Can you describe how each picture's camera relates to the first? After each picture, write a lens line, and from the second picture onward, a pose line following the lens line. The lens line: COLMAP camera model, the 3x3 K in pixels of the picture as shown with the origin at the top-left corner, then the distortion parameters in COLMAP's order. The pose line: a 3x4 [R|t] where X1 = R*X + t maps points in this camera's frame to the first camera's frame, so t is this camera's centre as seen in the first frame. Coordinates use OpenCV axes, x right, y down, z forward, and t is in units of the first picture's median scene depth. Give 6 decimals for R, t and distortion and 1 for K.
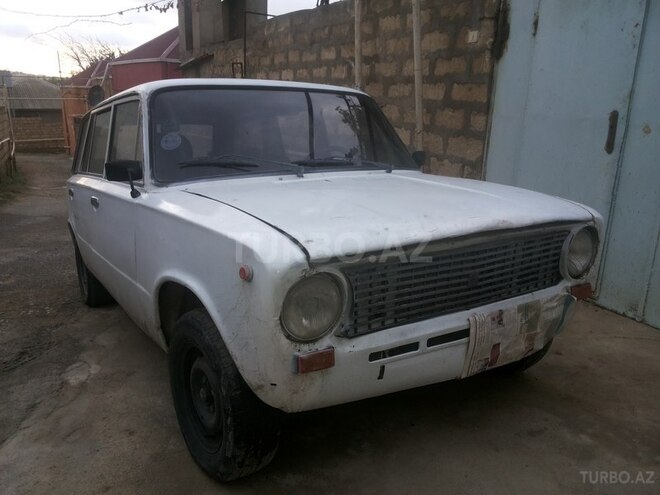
lens RADIAL K [[537.1, 0, 325.4], [0, 537.1, 242.9], [0, 0, 1]] dist [-0.015171, -0.010688]
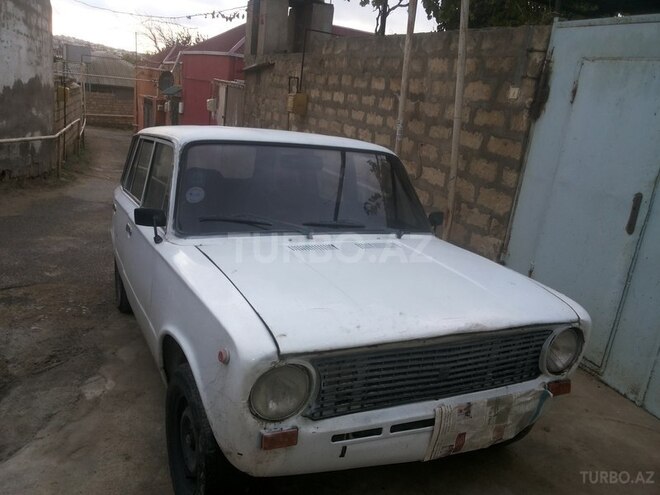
lens RADIAL K [[537.1, 0, 326.0], [0, 537.1, 243.1], [0, 0, 1]] dist [-0.015171, -0.010688]
pose [[0.989334, 0.113915, -0.090780, 0.065066], [-0.113198, 0.993487, 0.013015, -0.102647], [0.091671, -0.002600, 0.995786, -0.046755]]
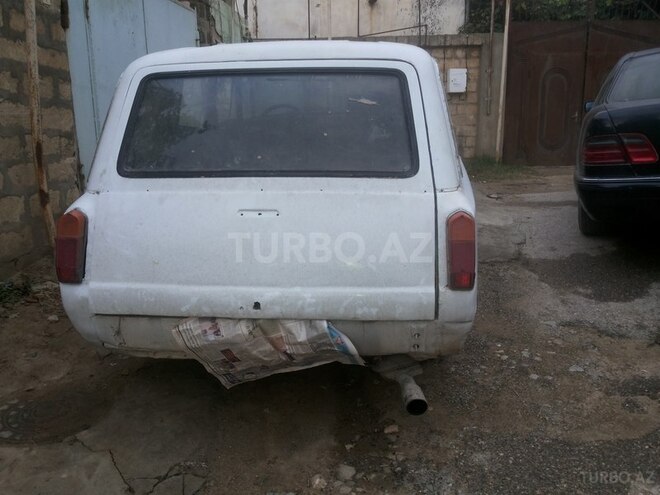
lens RADIAL K [[537.1, 0, 329.5], [0, 537.1, 245.7], [0, 0, 1]] dist [-0.015171, -0.010688]
pose [[-0.813309, -0.141034, 0.564480, -0.929261], [0.142632, 0.892245, 0.428433, -0.427033], [-0.564078, 0.428961, -0.705555, 2.038770]]
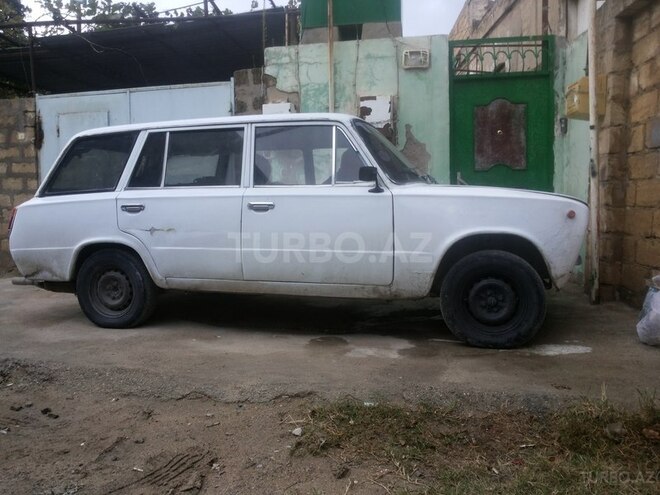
lens RADIAL K [[537.1, 0, 329.4], [0, 537.1, 247.0], [0, 0, 1]] dist [-0.015171, -0.010688]
pose [[0.693506, -0.092703, 0.714462, -0.385606], [0.212821, 0.973792, -0.080226, 0.404616], [-0.688300, 0.207690, 0.695060, -1.042803]]
